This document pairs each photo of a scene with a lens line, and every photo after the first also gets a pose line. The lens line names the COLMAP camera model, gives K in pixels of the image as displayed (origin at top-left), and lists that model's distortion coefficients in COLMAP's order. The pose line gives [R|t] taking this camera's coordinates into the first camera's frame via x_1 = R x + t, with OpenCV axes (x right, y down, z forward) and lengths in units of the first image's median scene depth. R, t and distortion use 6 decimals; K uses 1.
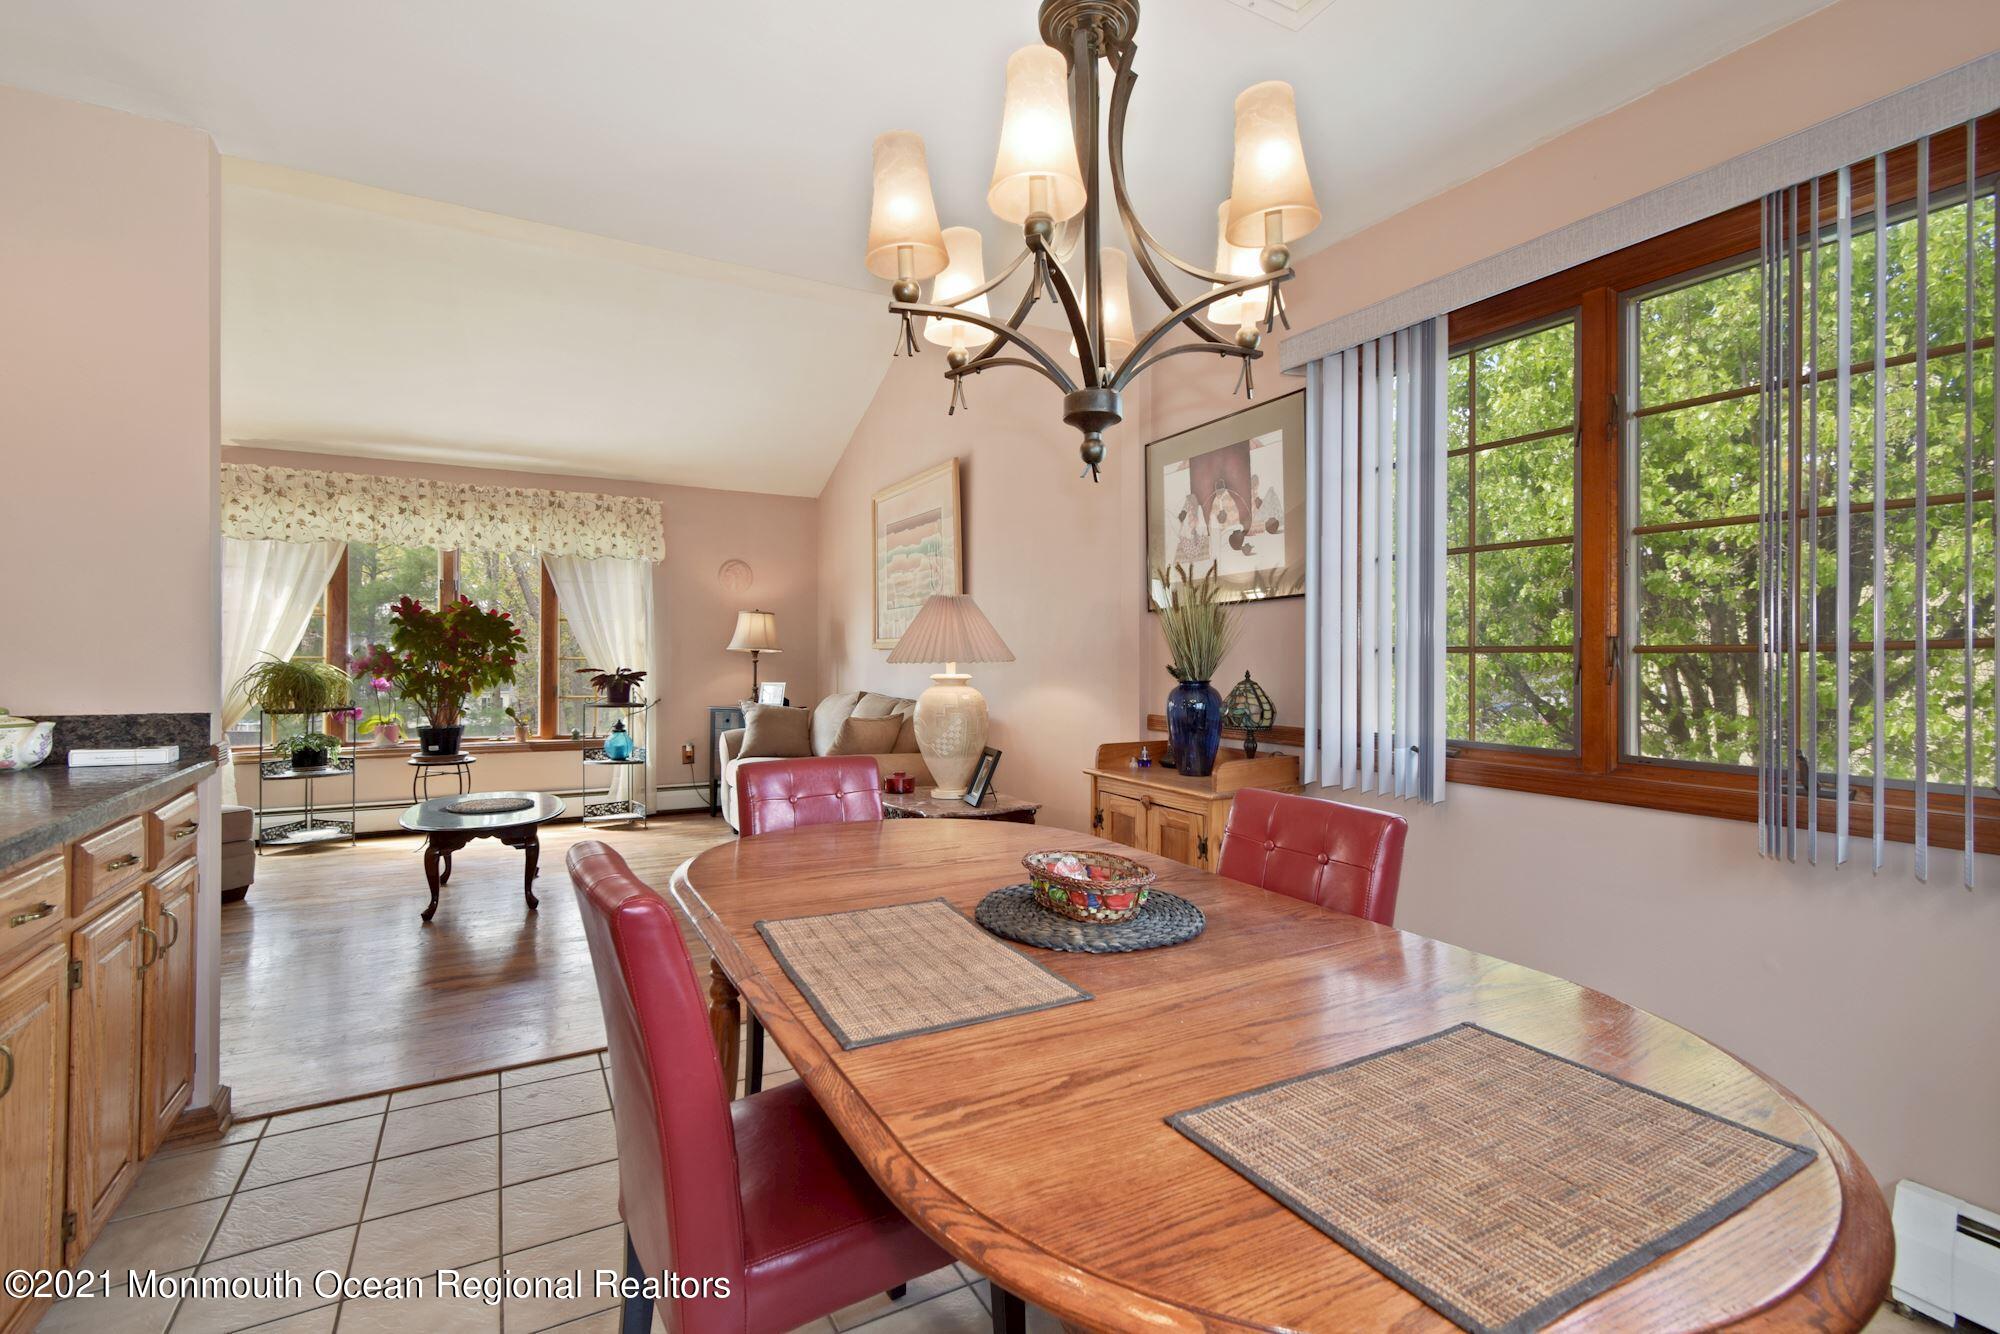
lens RADIAL K [[893.1, 0, 1010.2], [0, 893.1, 659.5], [0, 0, 1]] dist [0.002251, -0.000710]
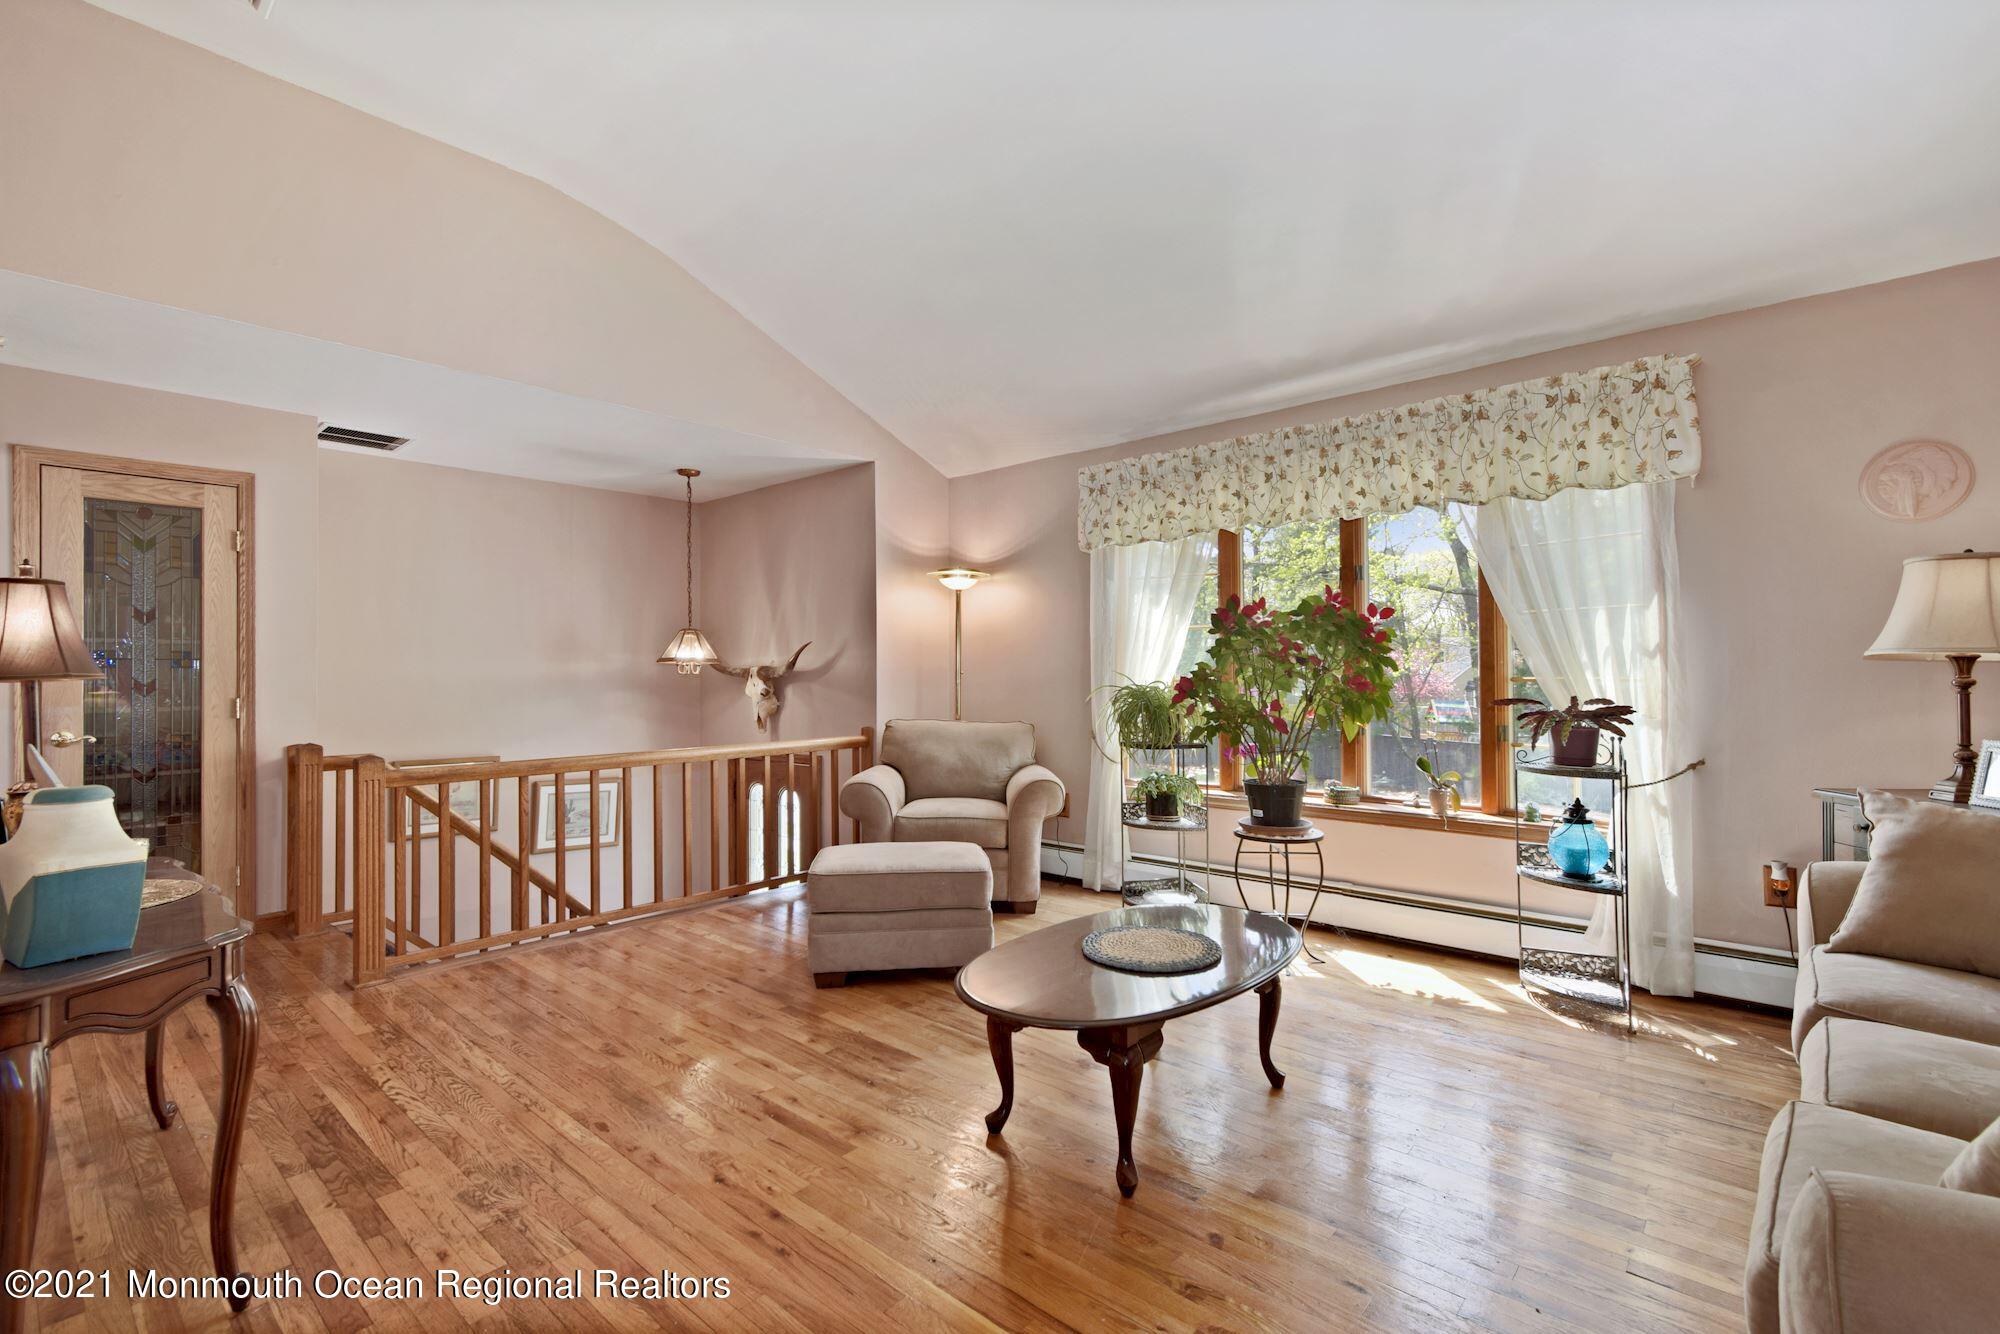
lens RADIAL K [[893.1, 0, 1002.8], [0, 893.1, 670.0], [0, 0, 1]] dist [0.002251, -0.000710]
pose [[0.318937, -0.007727, -0.947744, -0.056018], [0.008453, 0.999950, -0.005308, -0.006740], [0.947738, -0.006318, 0.318987, 0.532847]]
